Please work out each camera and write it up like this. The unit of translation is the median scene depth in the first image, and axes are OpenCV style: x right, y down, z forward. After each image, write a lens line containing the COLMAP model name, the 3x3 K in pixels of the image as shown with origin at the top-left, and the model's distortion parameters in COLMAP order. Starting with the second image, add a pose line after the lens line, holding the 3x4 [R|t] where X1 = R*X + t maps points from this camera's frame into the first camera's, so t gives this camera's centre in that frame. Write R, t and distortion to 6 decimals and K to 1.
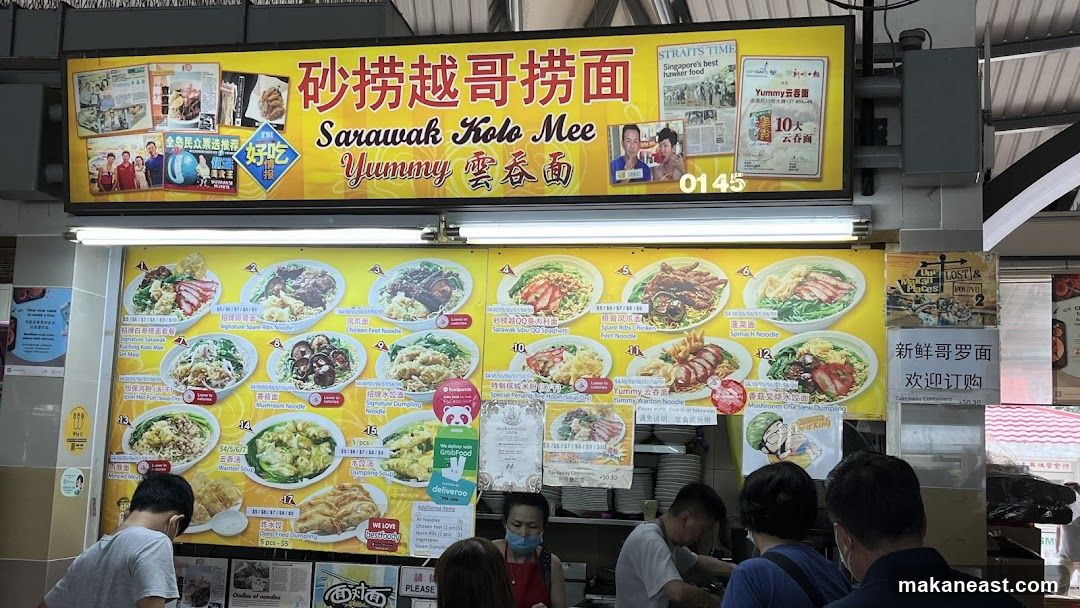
lens RADIAL K [[1177.0, 0, 536.5], [0, 1177.0, 304.7], [0, 0, 1]] dist [0.150688, -0.537837]
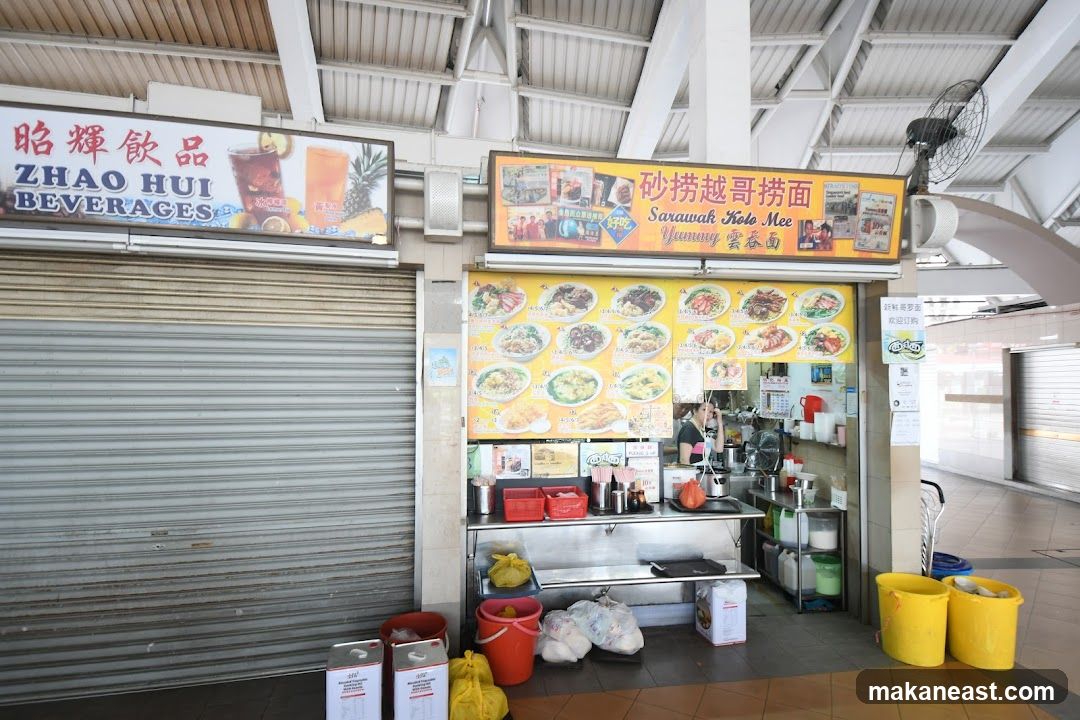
lens RADIAL K [[549.5, 0, 547.5], [0, 549.5, 367.2], [0, 0, 1]] dist [0.004502, -0.000245]
pose [[0.935220, -0.026052, 0.353108, -0.602322], [-0.014509, 0.993632, 0.111736, -0.002634], [-0.353770, -0.109621, 0.928886, 0.238239]]
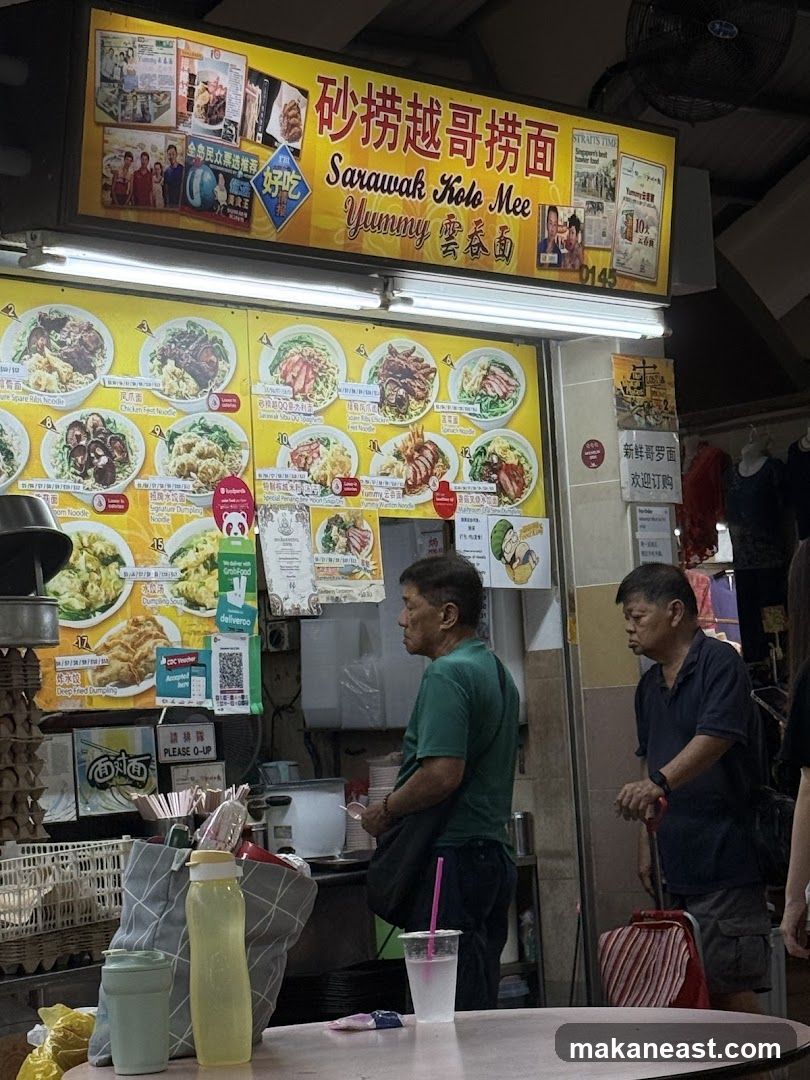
lens RADIAL K [[2835.9, 0, 405.0], [0, 2835.9, 540.0], [0, 0, 1]] dist [0.119930, -0.078009]
pose [[0.440028, -0.005666, 0.897966, -1.815951], [-0.043574, 0.998667, 0.027654, 0.051224], [-0.896926, -0.051297, 0.439195, 0.083643]]
